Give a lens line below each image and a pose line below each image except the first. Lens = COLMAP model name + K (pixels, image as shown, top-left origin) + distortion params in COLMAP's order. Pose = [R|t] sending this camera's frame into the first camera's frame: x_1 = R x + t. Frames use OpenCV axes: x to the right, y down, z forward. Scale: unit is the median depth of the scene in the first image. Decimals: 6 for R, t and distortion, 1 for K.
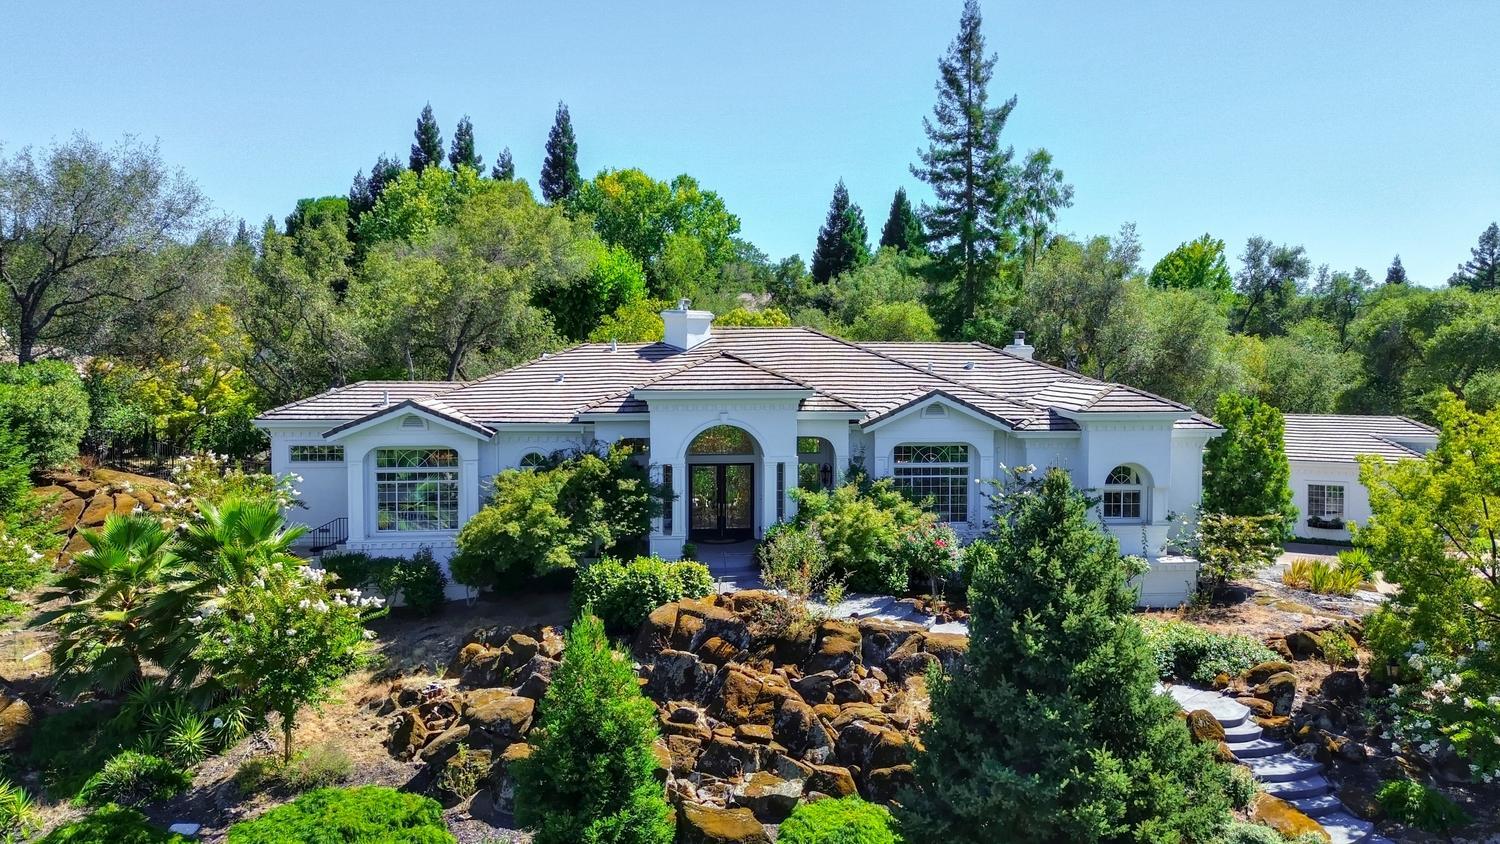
lens RADIAL K [[1090.4, 0, 750.0], [0, 1090.4, 422.0], [0, 0, 1]] dist [0.065589, -0.062248]
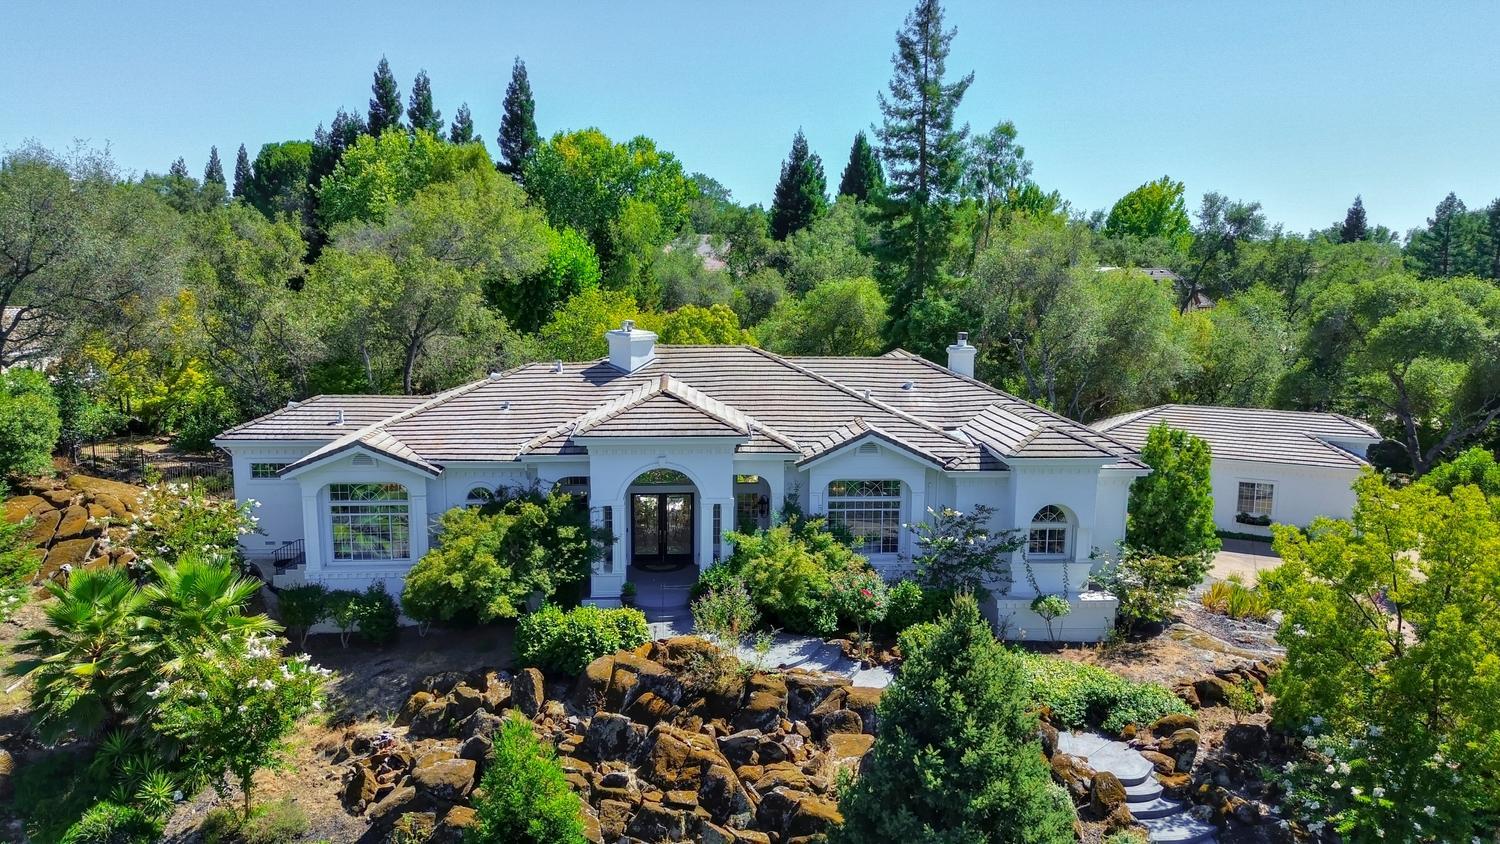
lens RADIAL K [[1051.3, 0, 708.6], [0, 1051.3, 421.0], [0, 0, 1]] dist [0.051984, -0.041759]
pose [[0.999831, 0.003845, -0.017995, 0.038541], [-0.001568, 0.992167, 0.124908, -0.167594], [0.018334, -0.124859, 0.992005, 0.021293]]
